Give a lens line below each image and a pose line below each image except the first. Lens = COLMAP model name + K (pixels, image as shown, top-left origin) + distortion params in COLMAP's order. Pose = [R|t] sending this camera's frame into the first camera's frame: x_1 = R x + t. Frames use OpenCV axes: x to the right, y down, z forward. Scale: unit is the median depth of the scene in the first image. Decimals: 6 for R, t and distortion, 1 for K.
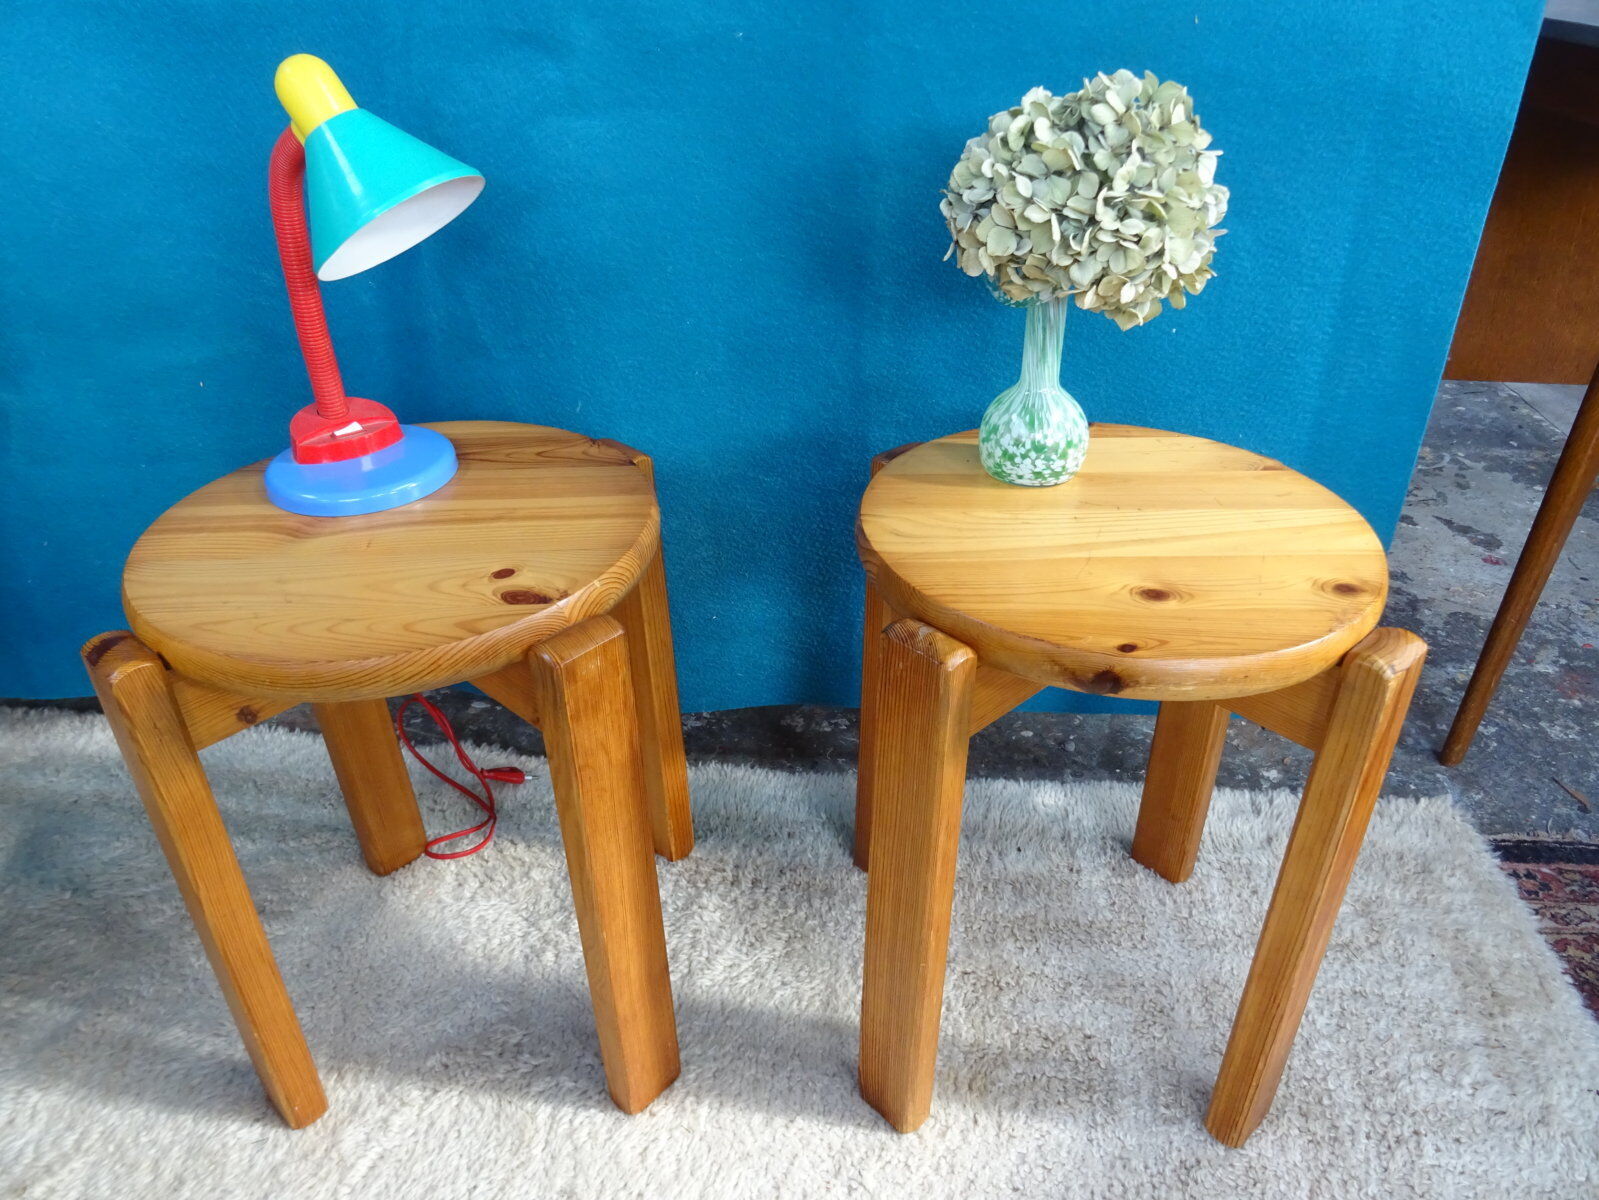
lens RADIAL K [[1136.0, 0, 798.6], [0, 1136.0, 596.4], [0, 0, 1]] dist [-0.002985, -0.003756]
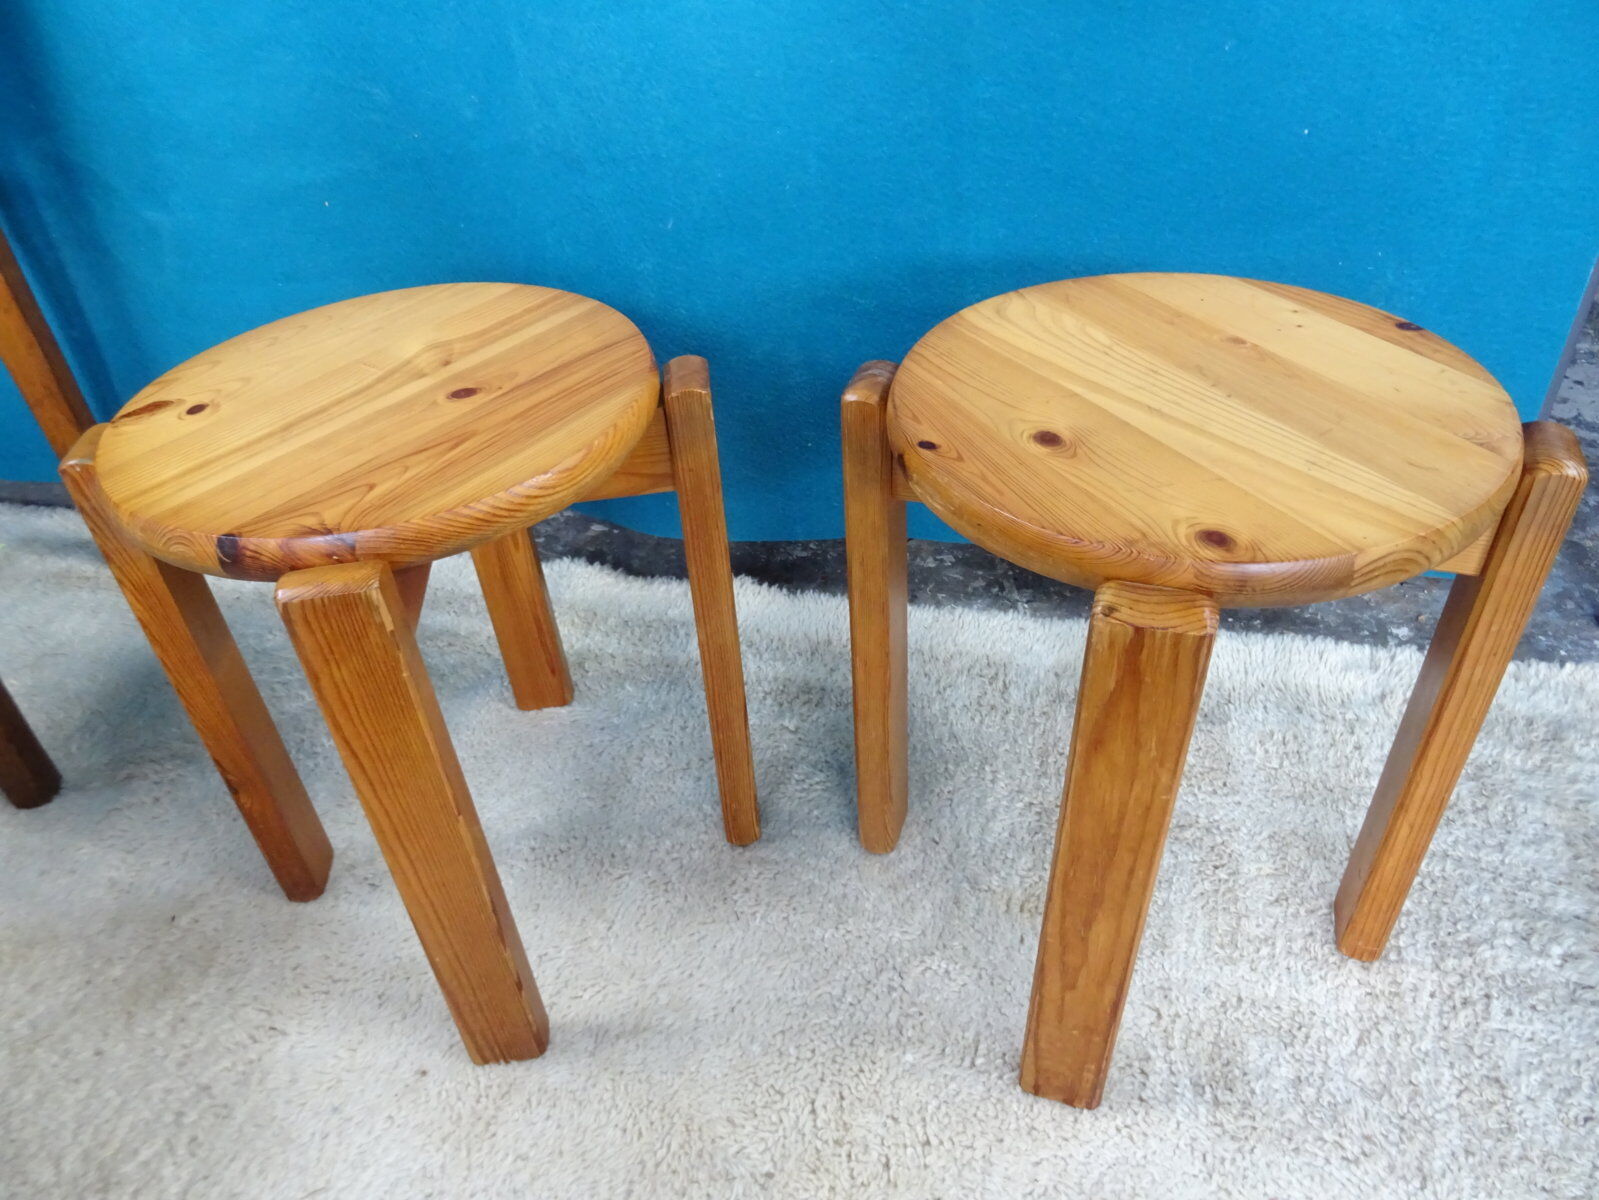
lens RADIAL K [[1136.0, 0, 803.3], [0, 1136.0, 594.9], [0, 0, 1]] dist [-0.002985, -0.003756]
pose [[0.986291, 0.047196, -0.158122, 0.104423], [-0.027211, 0.991625, 0.126248, 0.030234], [0.162756, -0.120215, 0.979316, 0.009398]]
